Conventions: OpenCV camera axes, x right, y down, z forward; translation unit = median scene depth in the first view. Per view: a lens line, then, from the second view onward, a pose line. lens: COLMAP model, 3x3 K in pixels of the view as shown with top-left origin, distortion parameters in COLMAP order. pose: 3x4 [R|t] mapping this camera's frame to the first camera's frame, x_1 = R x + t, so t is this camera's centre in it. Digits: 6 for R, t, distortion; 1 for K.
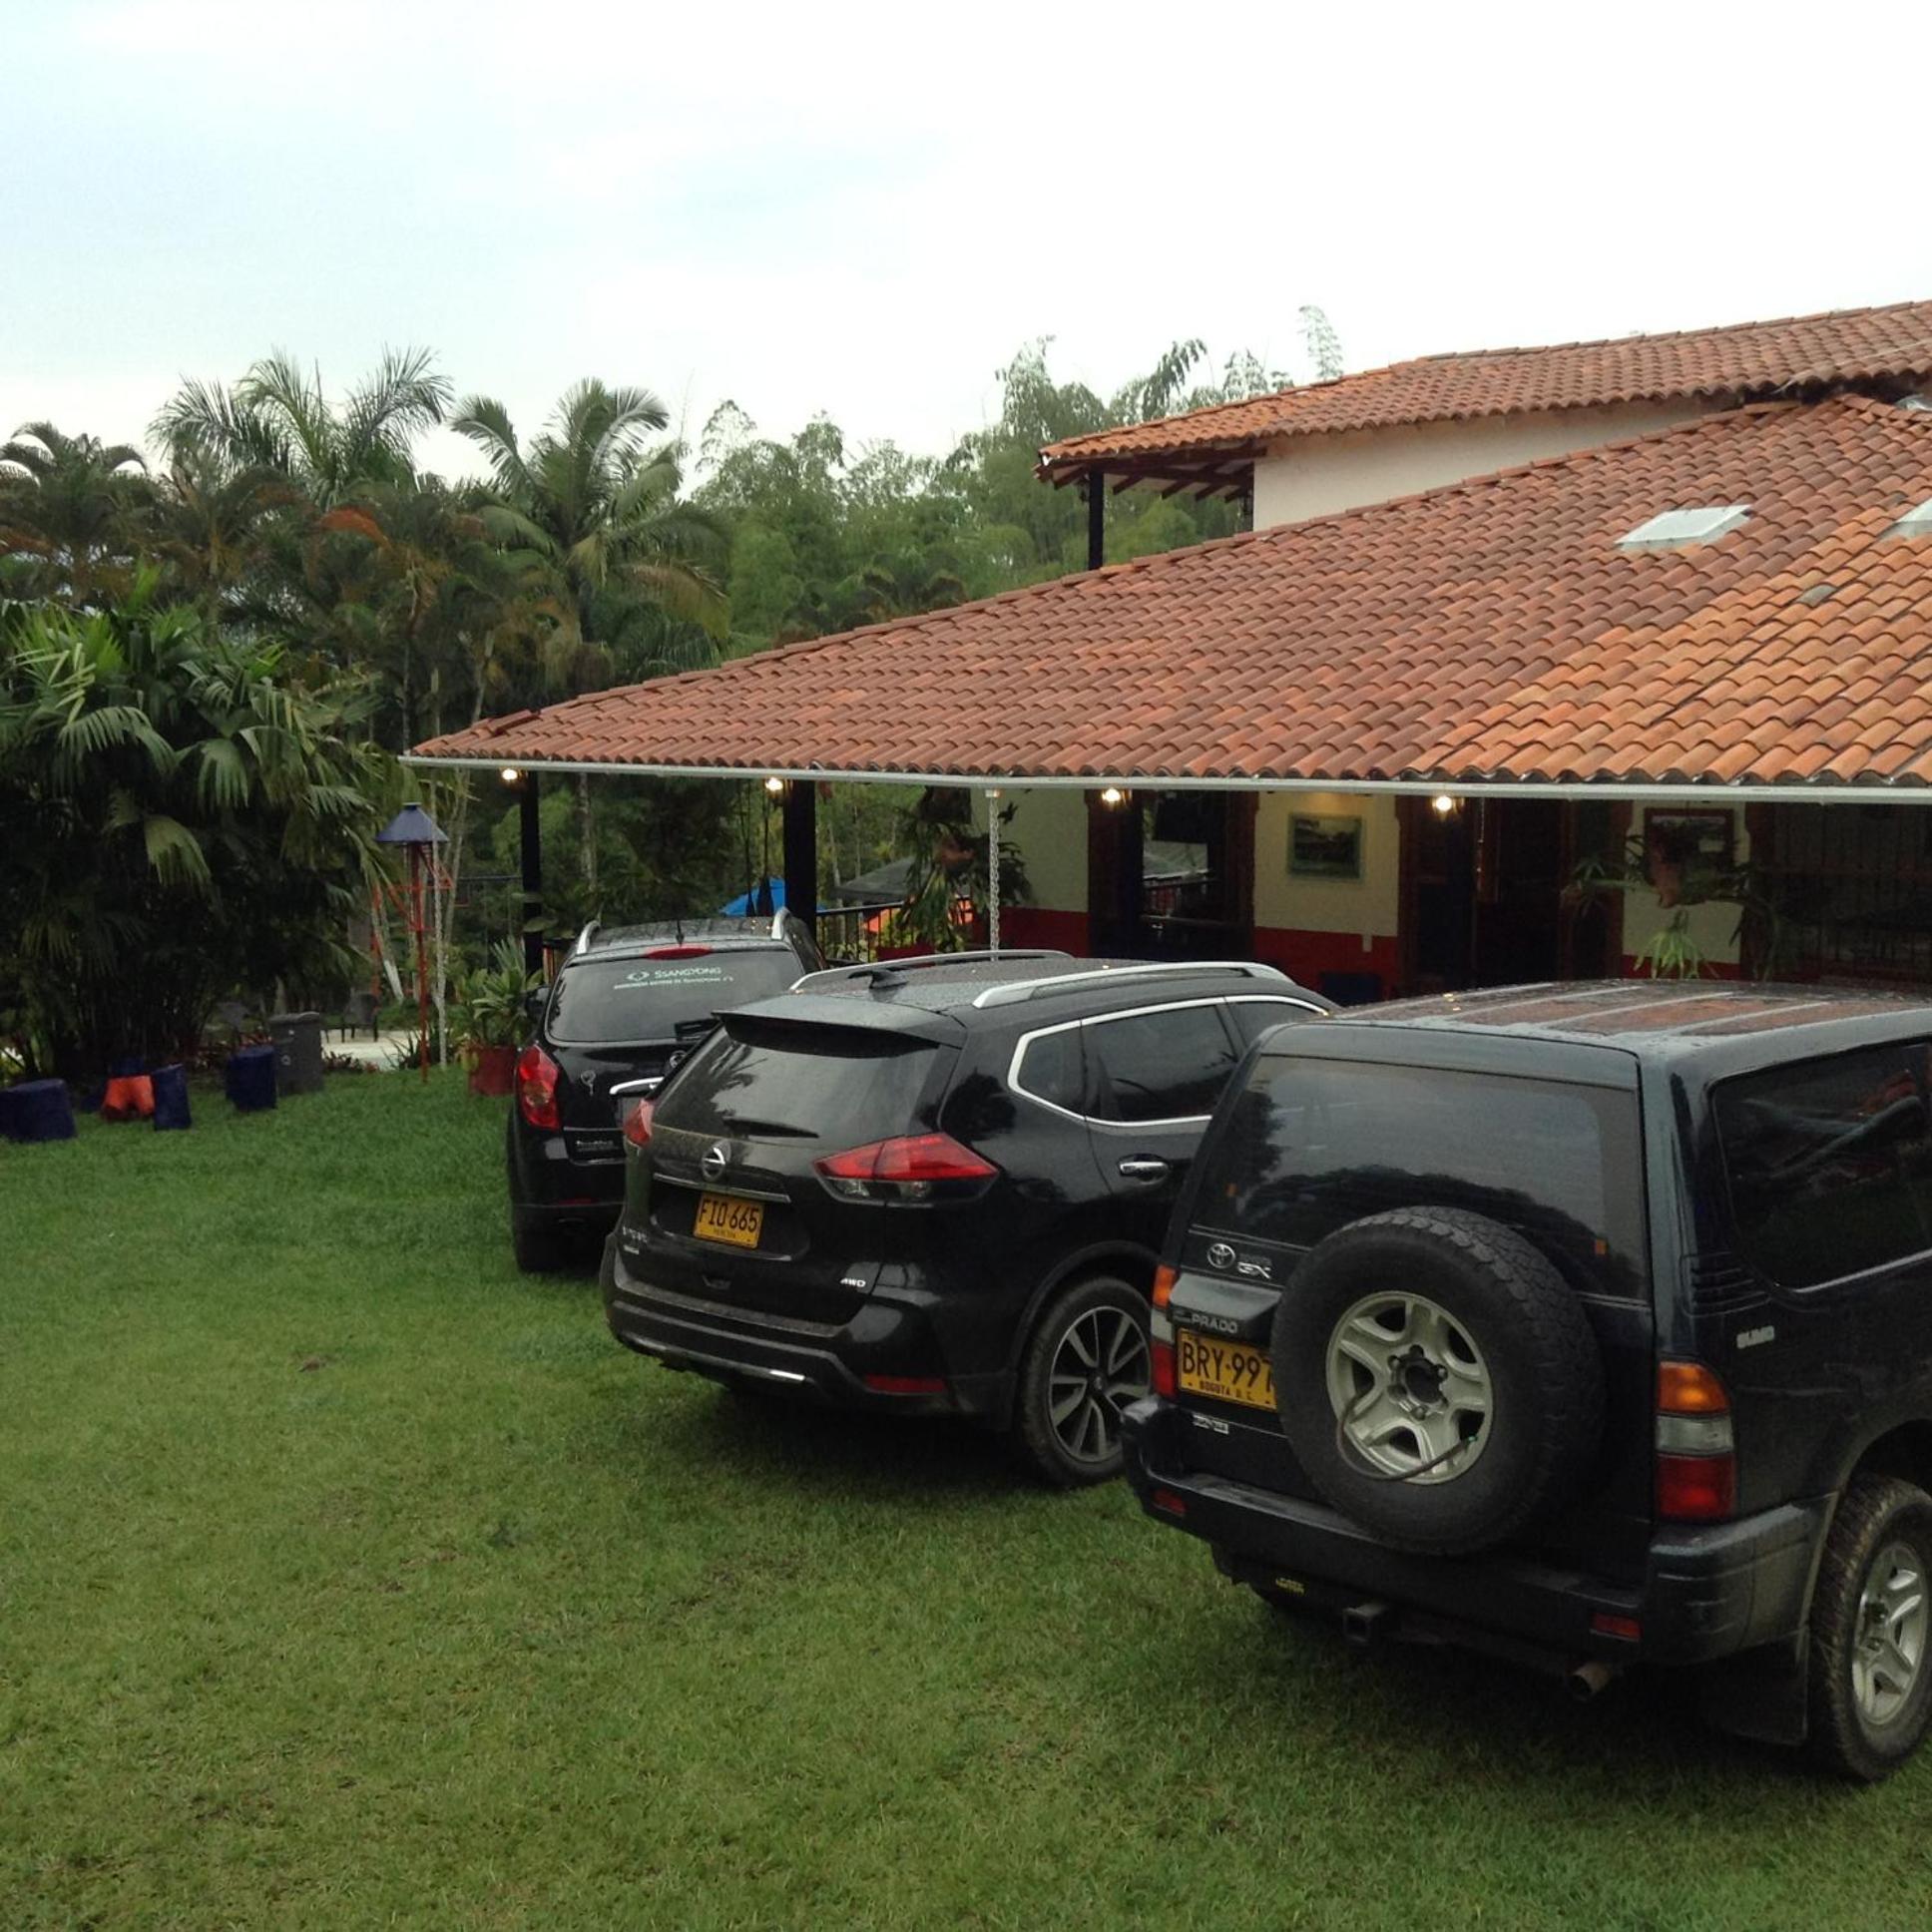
lens RADIAL K [[2325.4, 0, 937.4], [0, 2325.4, 986.5], [0, 0, 1]] dist [0.267473, -0.684567]
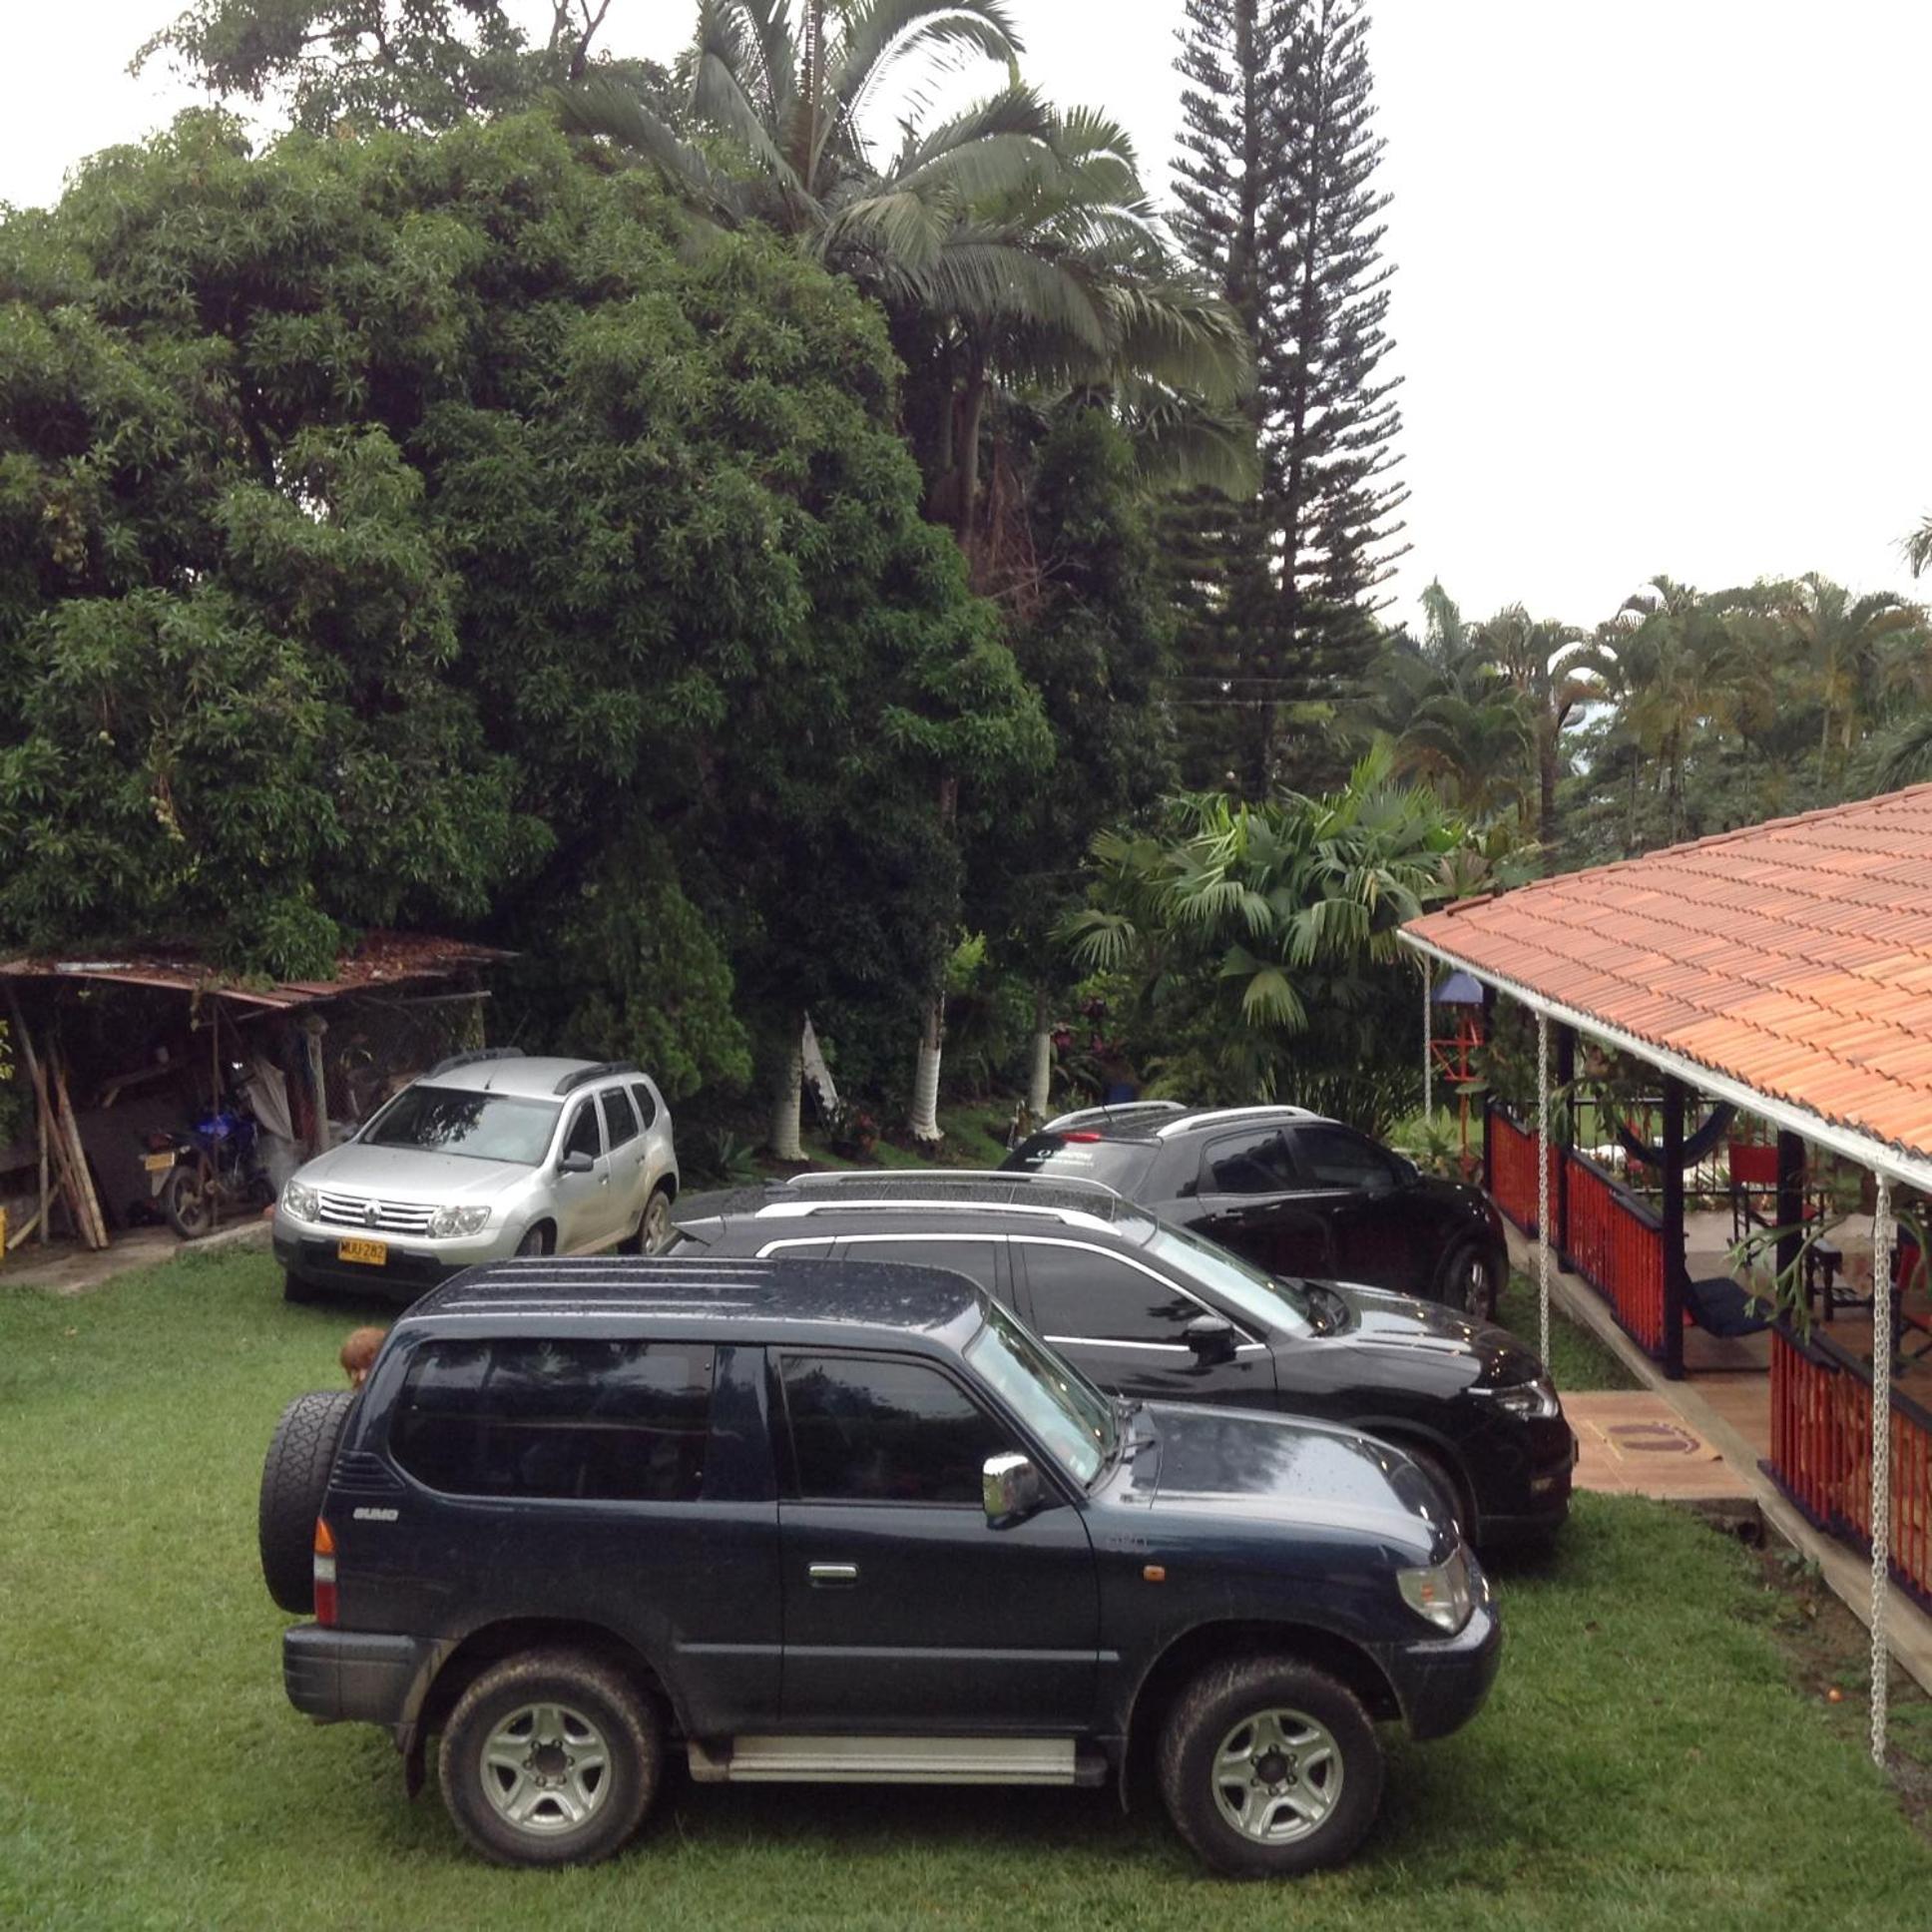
lens RADIAL K [[2325.4, 0, 937.4], [0, 2325.4, 986.5], [0, 0, 1]] dist [0.267473, -0.684567]
pose [[0.654492, 0.065862, -0.753194, 0.529773], [-0.084784, 0.996309, 0.013448, -0.072894], [0.751300, 0.055057, 0.657660, 0.087831]]
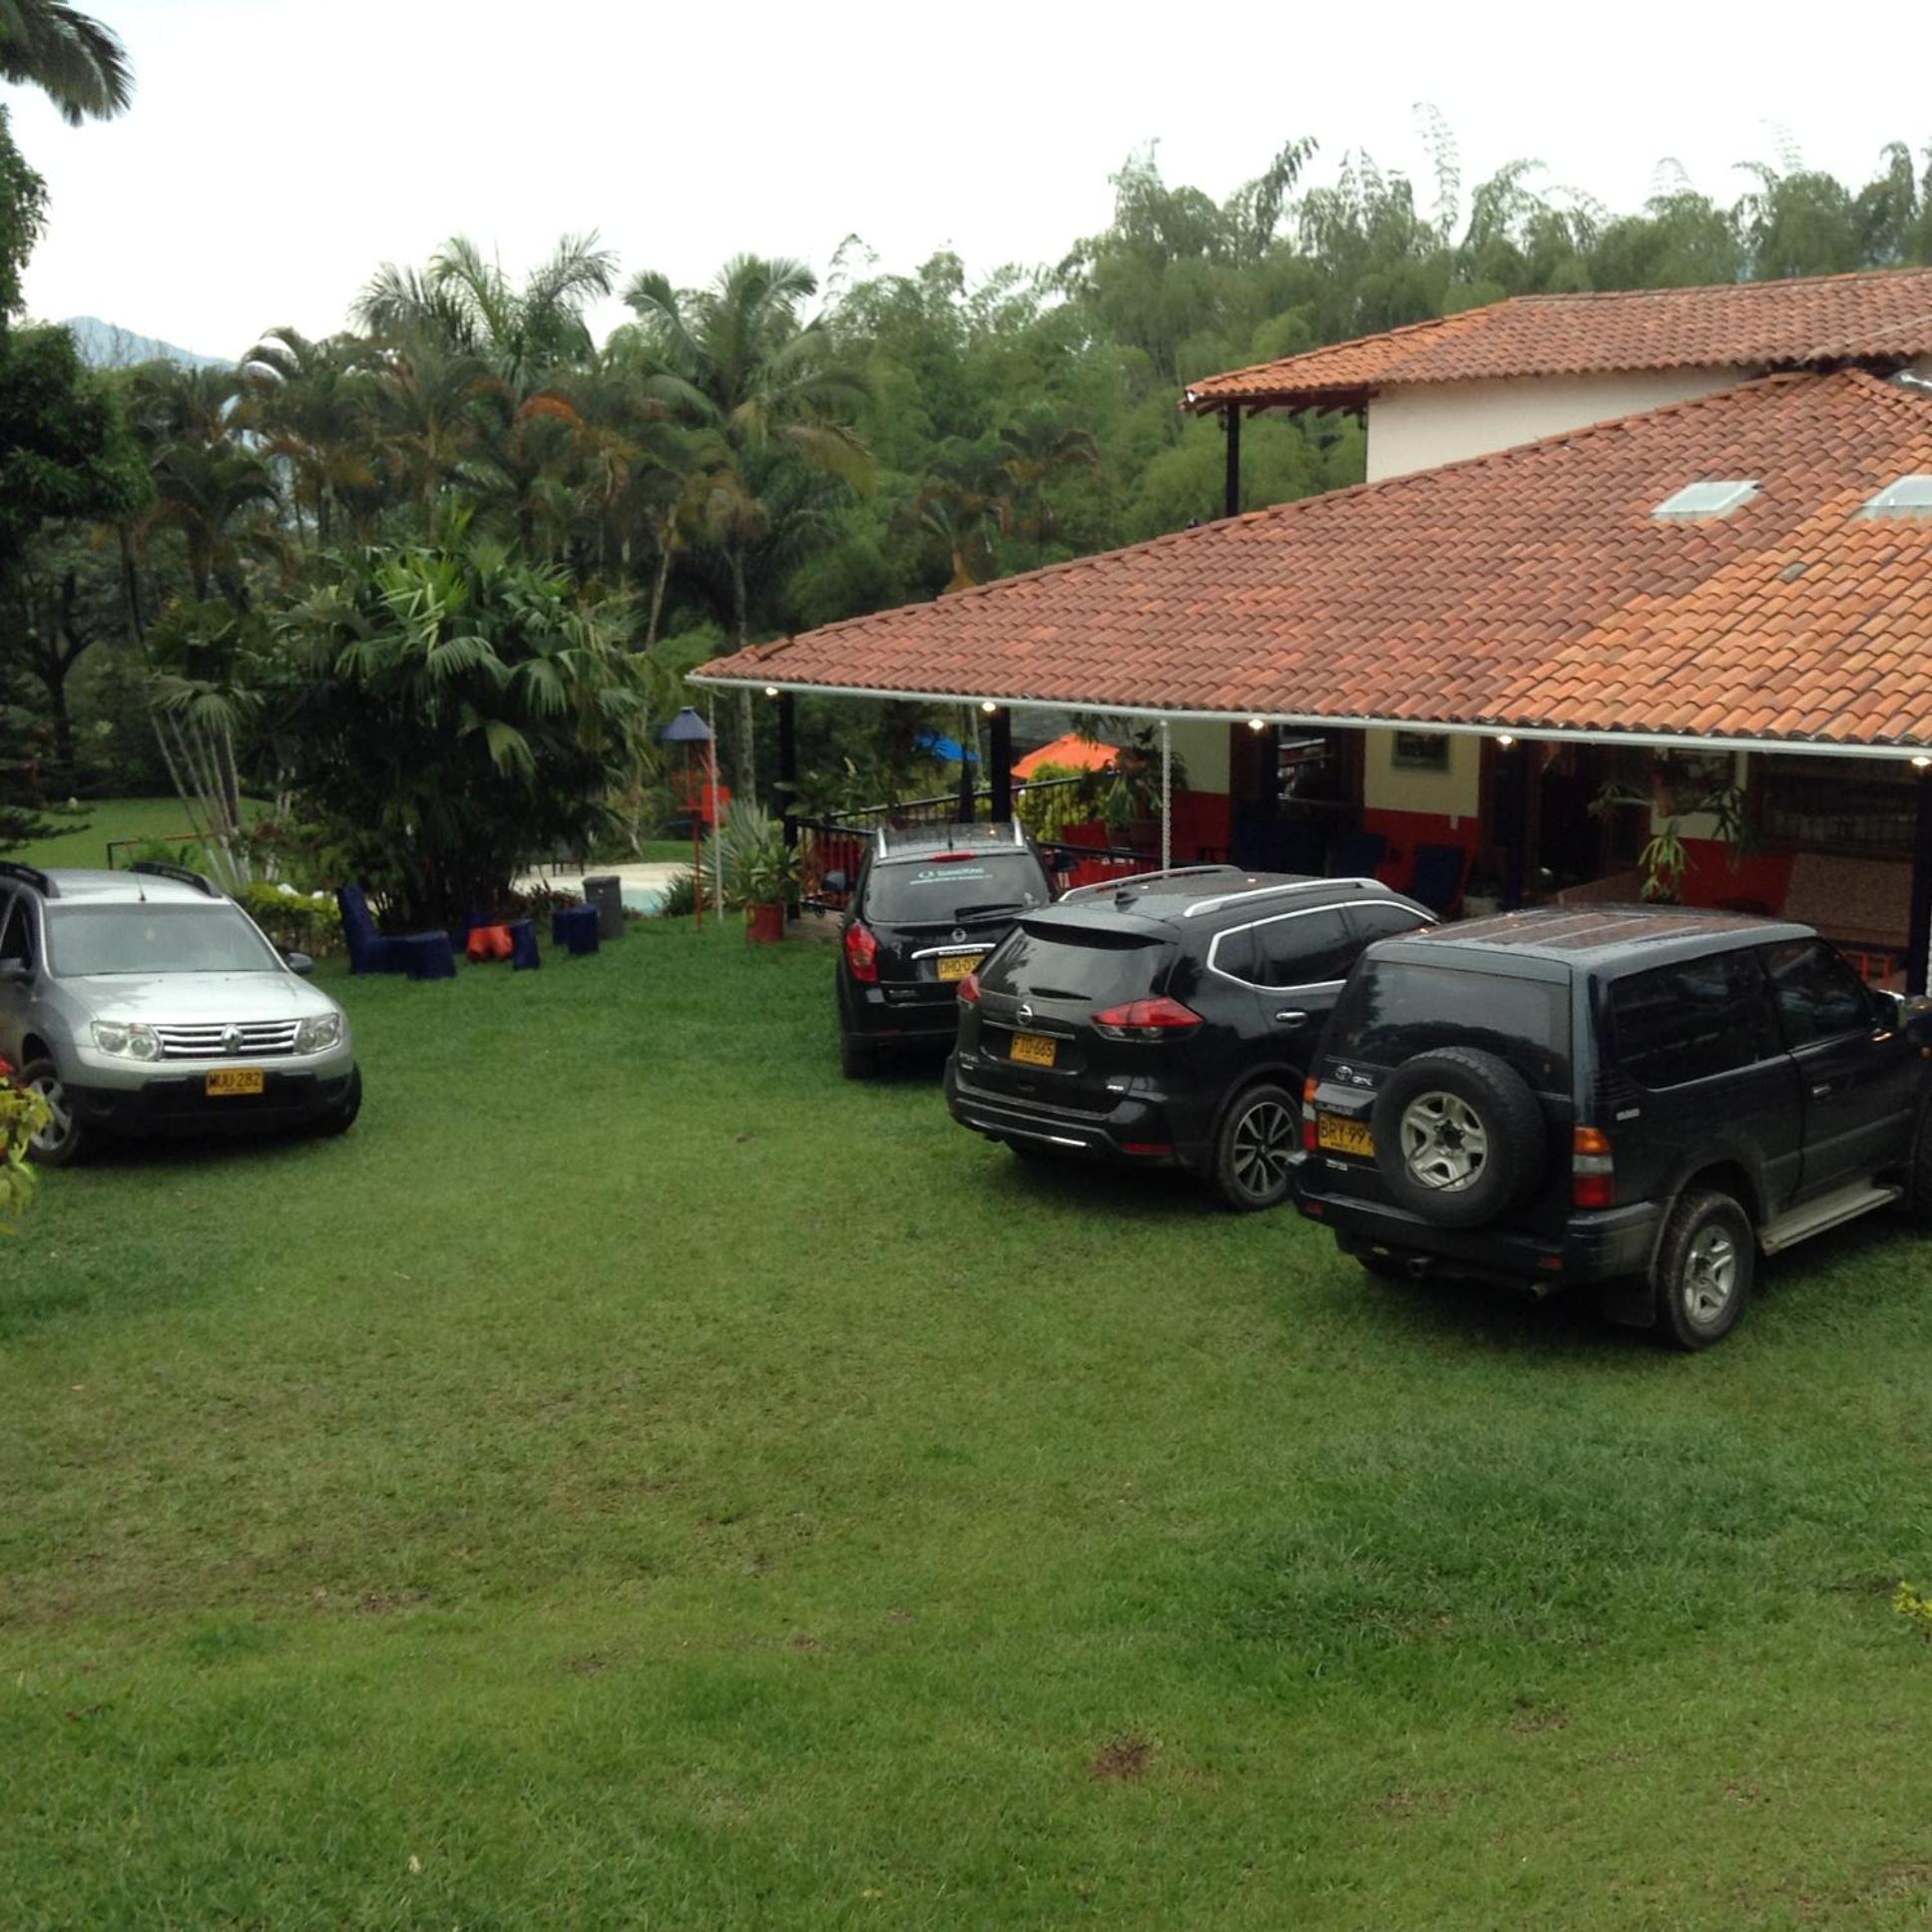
lens RADIAL K [[2325.4, 0, 937.4], [0, 2325.4, 986.5], [0, 0, 1]] dist [0.267473, -0.684567]
pose [[0.998997, -0.003964, -0.044597, -0.039989], [0.007670, 0.996500, 0.083241, -0.037548], [0.044111, -0.083500, 0.995531, -0.290197]]
